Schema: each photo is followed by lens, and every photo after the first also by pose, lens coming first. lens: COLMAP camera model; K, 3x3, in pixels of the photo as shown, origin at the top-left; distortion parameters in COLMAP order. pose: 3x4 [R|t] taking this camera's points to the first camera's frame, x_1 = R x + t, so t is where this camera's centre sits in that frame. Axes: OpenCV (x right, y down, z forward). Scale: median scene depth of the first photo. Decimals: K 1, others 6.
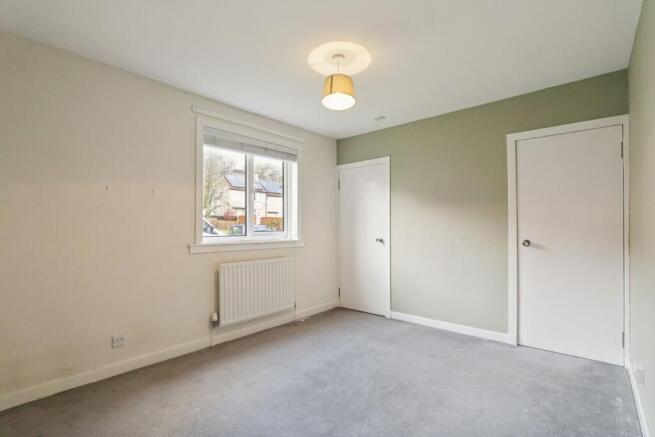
lens RADIAL K [[309.7, 0, 326.5], [0, 309.7, 222.2], [0, 0, 1]] dist [-0.005371, -0.000633]
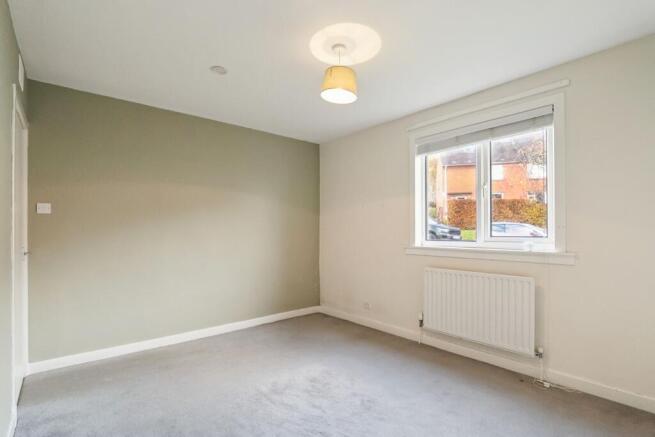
lens RADIAL K [[309.7, 0, 326.5], [0, 309.7, 222.2], [0, 0, 1]] dist [-0.005371, -0.000633]
pose [[-0.139854, -0.027790, -0.989782, 0.713801], [0.015179, 0.999428, -0.030205, 0.012777], [0.990056, -0.019248, -0.139352, 0.809559]]
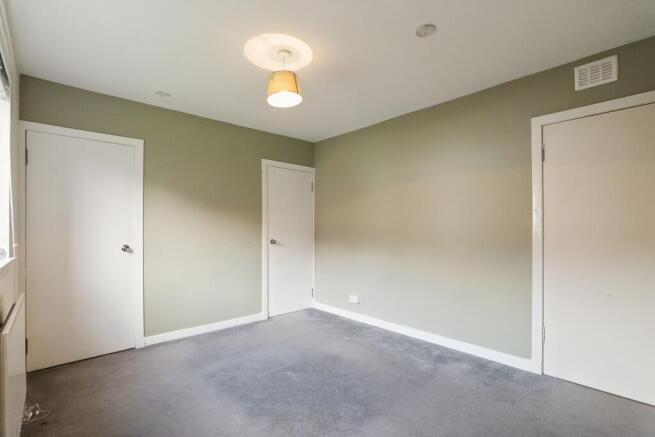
lens RADIAL K [[306.1, 0, 327.0], [0, 306.1, 228.6], [0, 0, 1]] dist [-0.001355, -0.000209]
pose [[0.118610, -0.000436, 0.992941, -0.640139], [-0.014724, 0.999889, 0.002198, 0.001398], [-0.992832, -0.014881, 0.118591, 0.564136]]
